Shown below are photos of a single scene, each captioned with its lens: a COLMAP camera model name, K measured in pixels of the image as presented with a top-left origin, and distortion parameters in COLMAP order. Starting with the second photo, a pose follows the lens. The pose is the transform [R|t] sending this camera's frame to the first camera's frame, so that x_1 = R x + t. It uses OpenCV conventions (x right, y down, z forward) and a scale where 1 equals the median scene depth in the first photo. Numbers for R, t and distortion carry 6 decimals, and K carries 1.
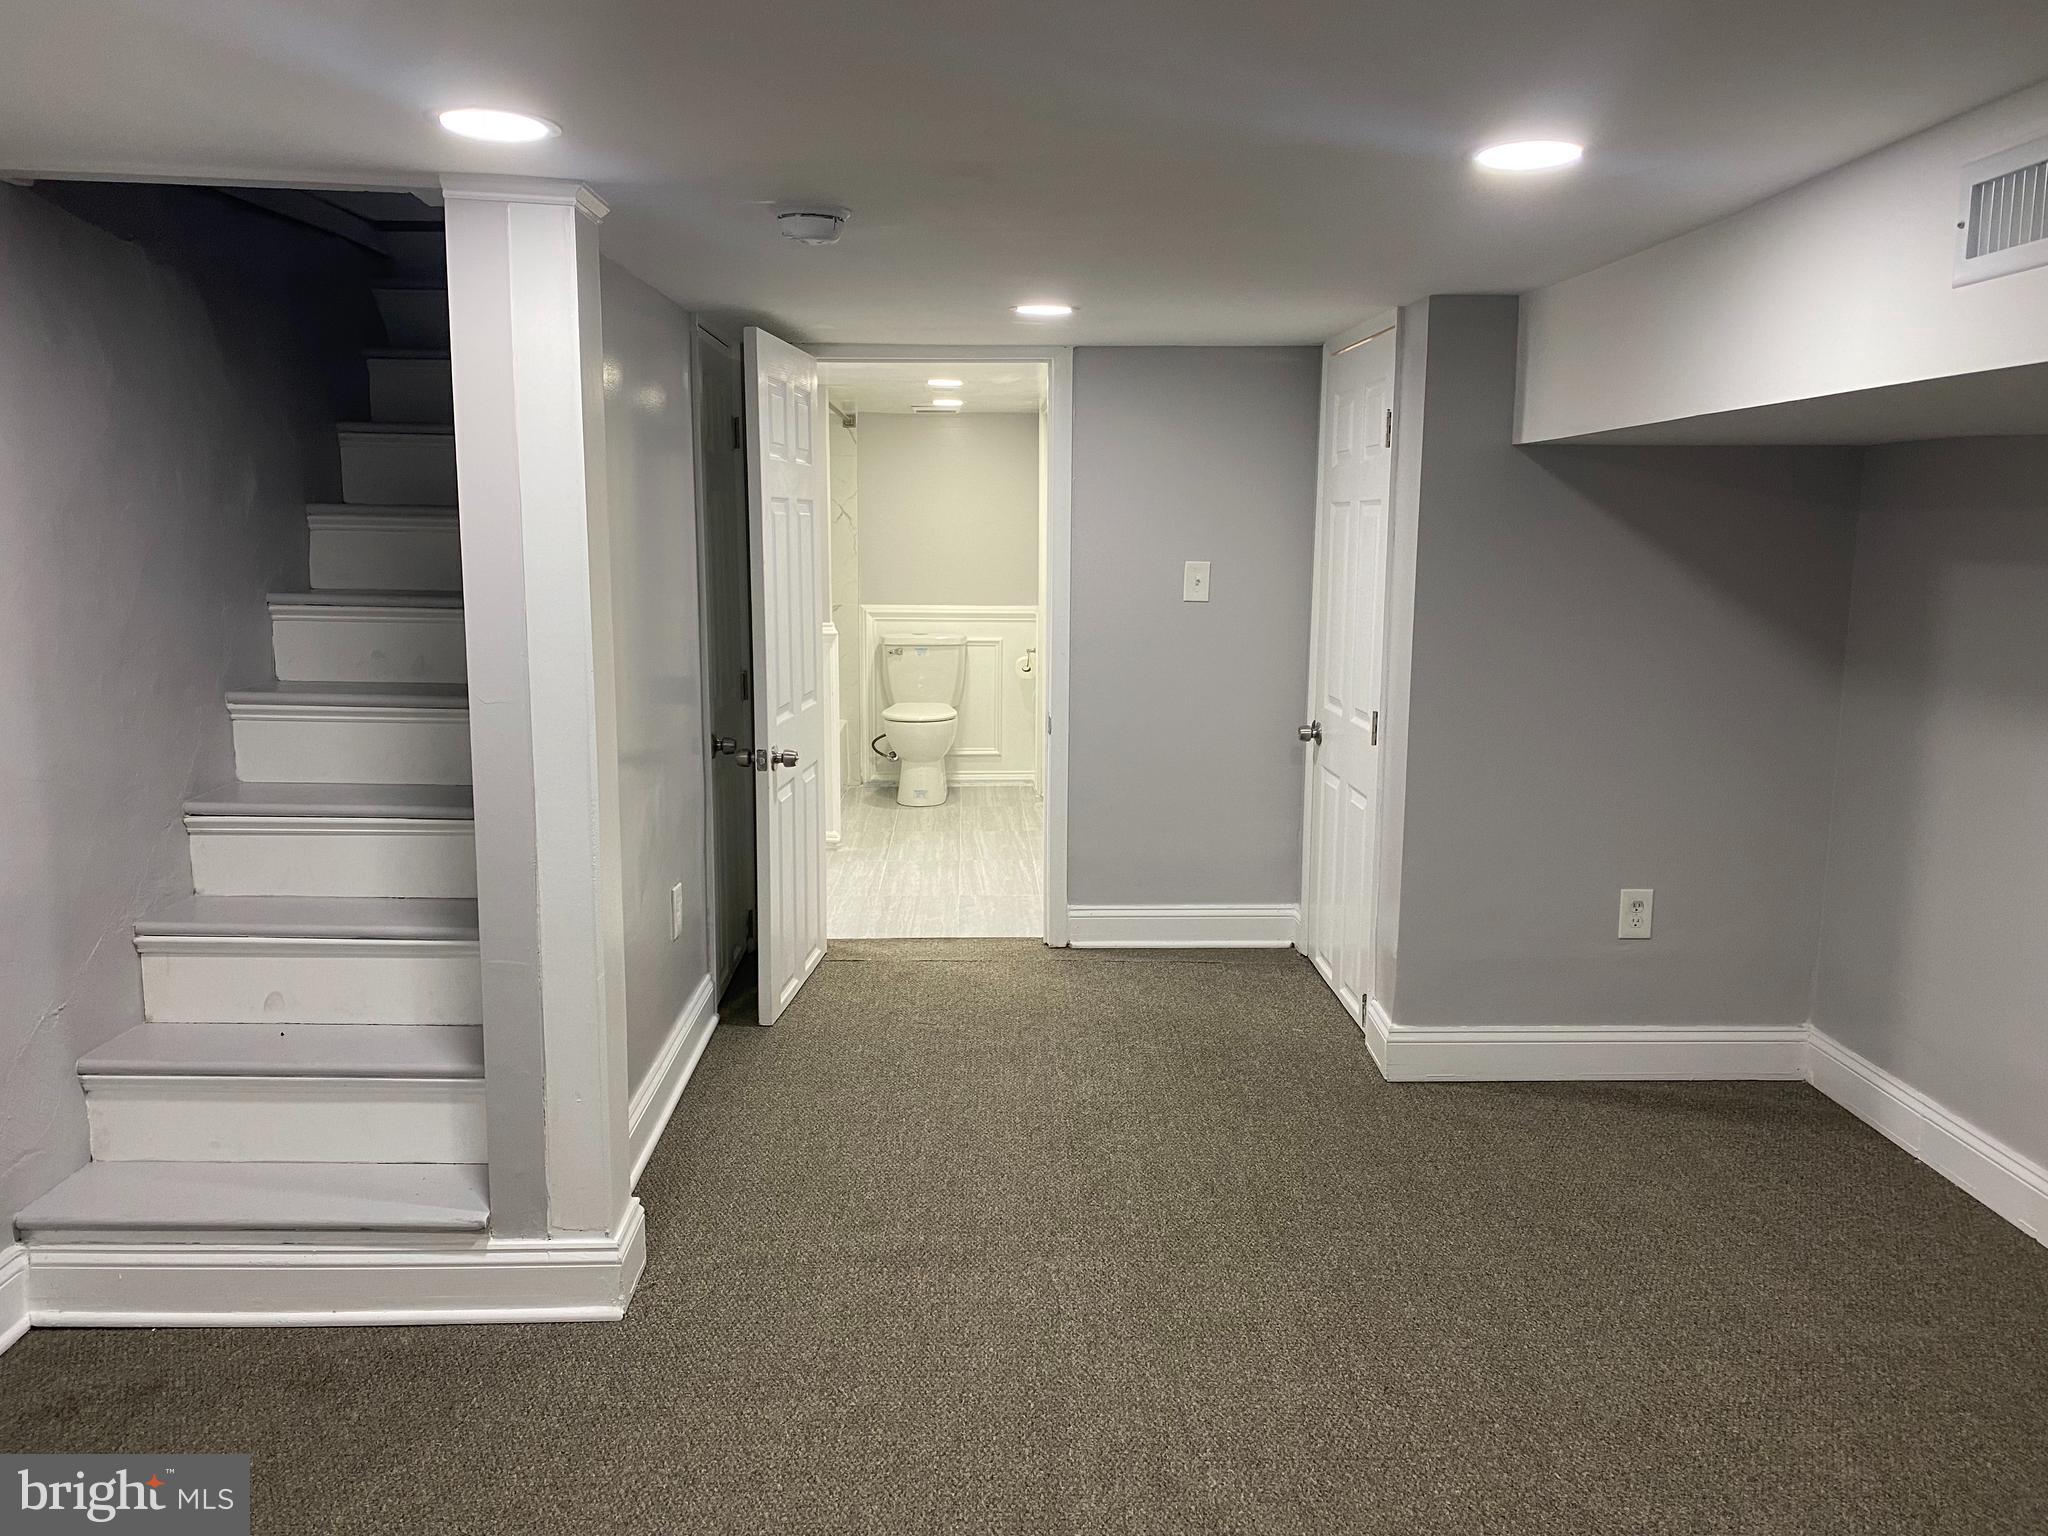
lens RADIAL K [[1544.1, 0, 1023.1], [0, 1544.1, 760.3], [0, 0, 1]] dist [0.000775, -0.001933]
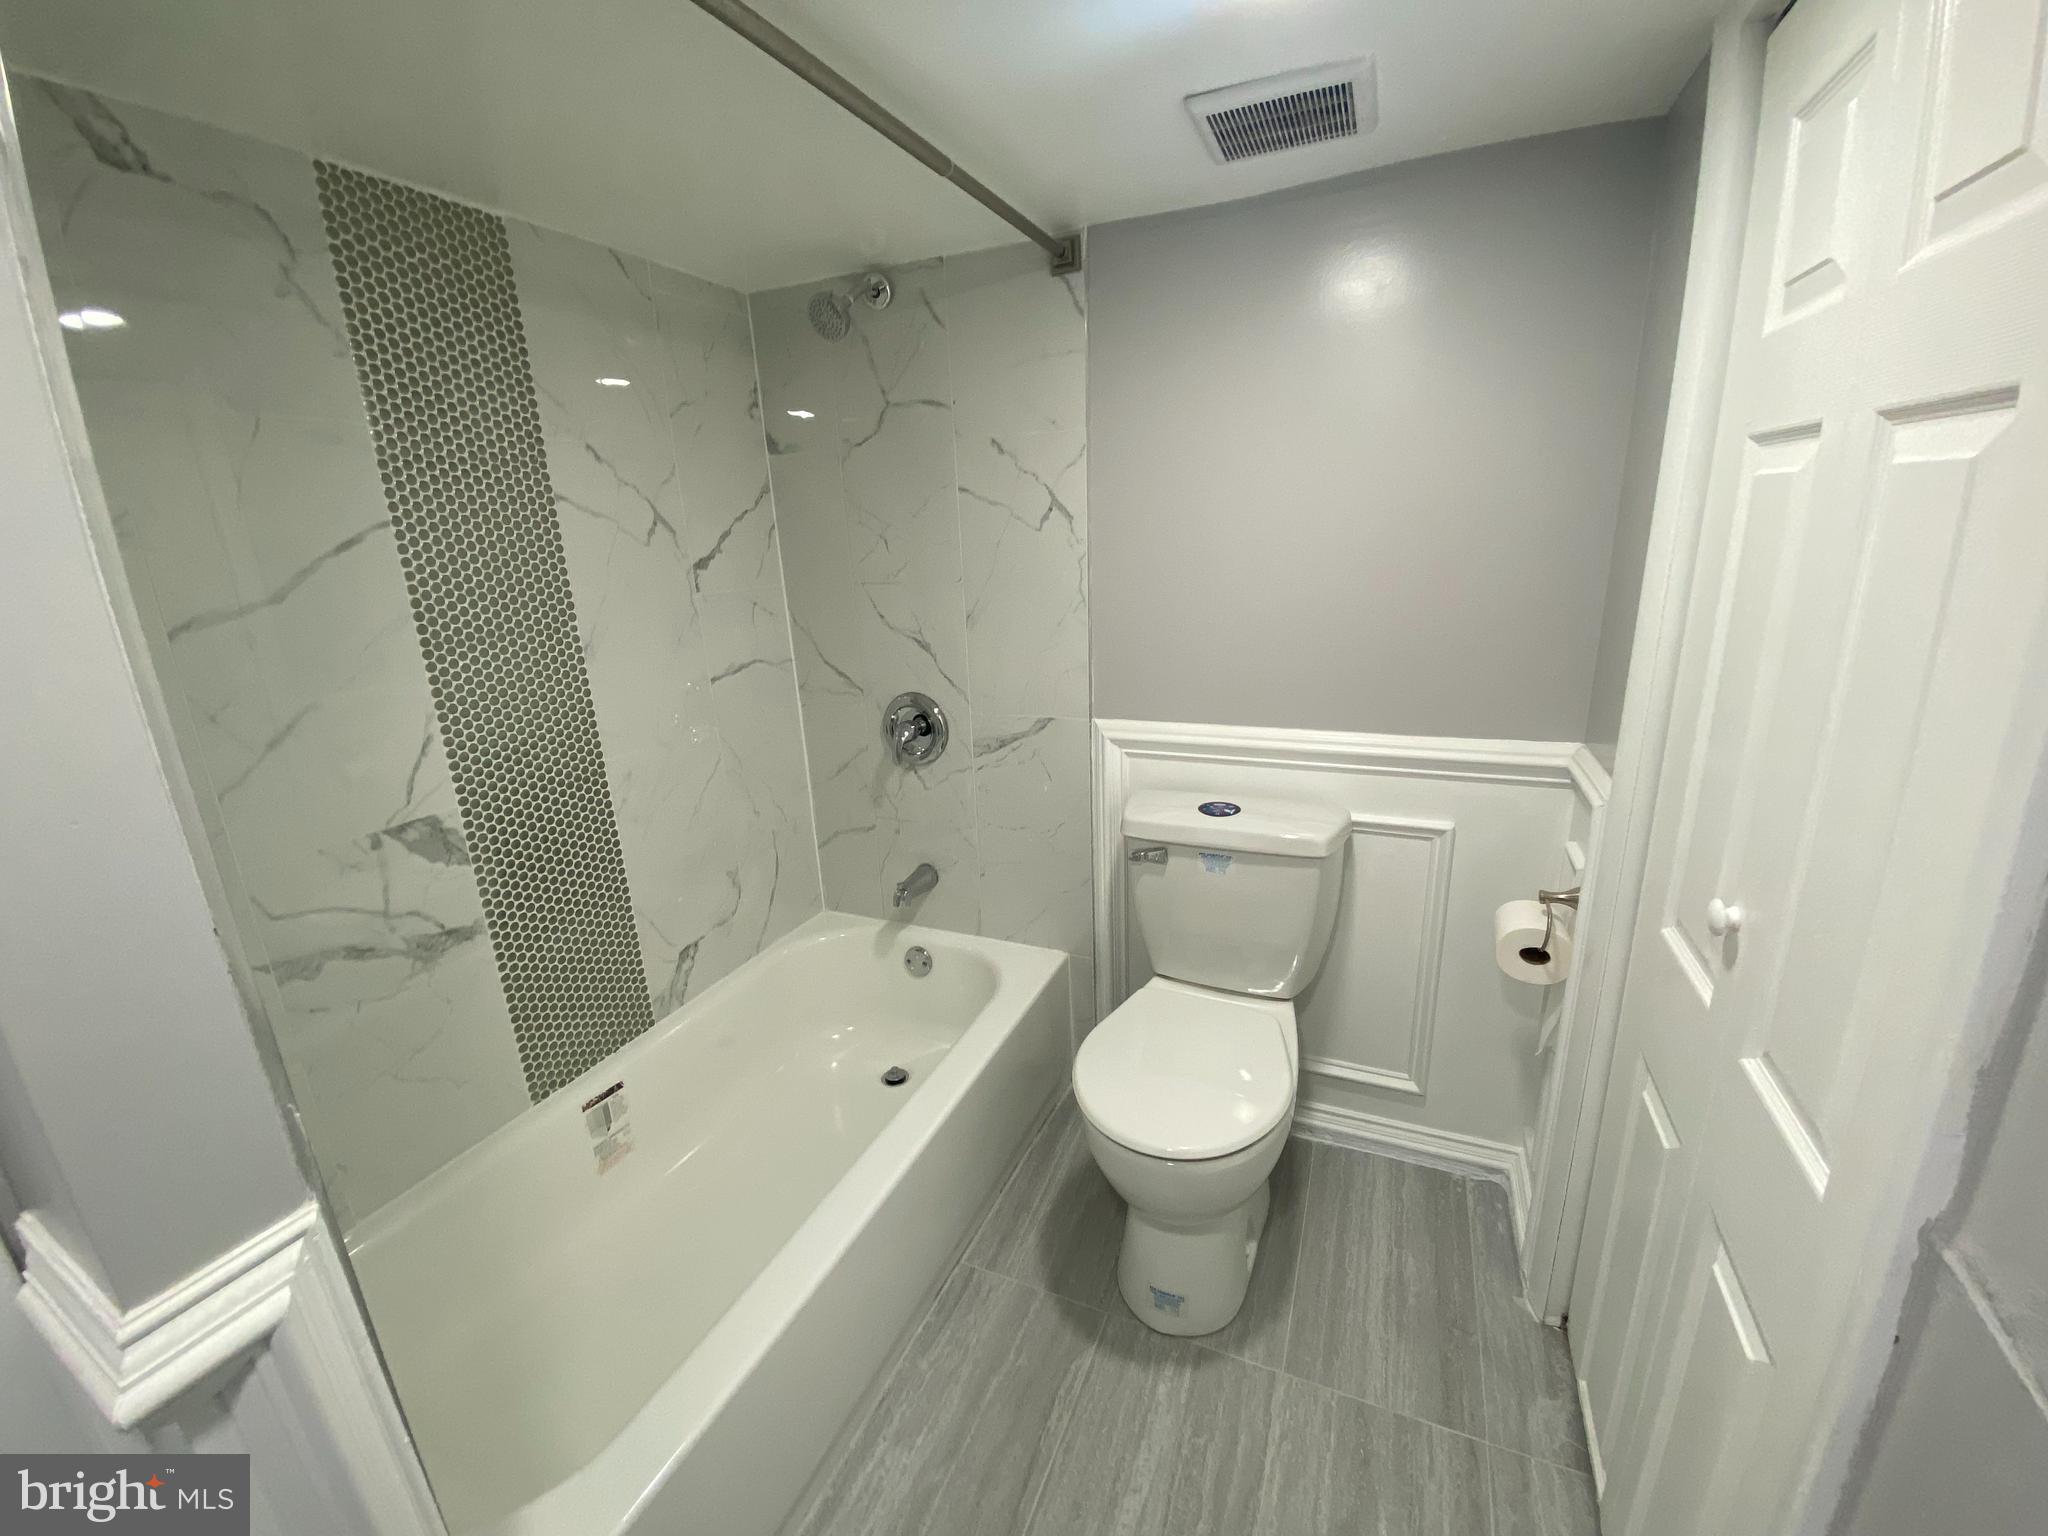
lens RADIAL K [[825.9, 0, 1031.2], [0, 825.9, 764.9], [0, 0, 1]] dist [0.017821, -0.018740]
pose [[0.902615, 0.072313, -0.424332, -0.021704], [-0.017484, 0.991134, 0.131713, -0.119395], [0.430094, -0.111467, 0.895876, 0.793905]]
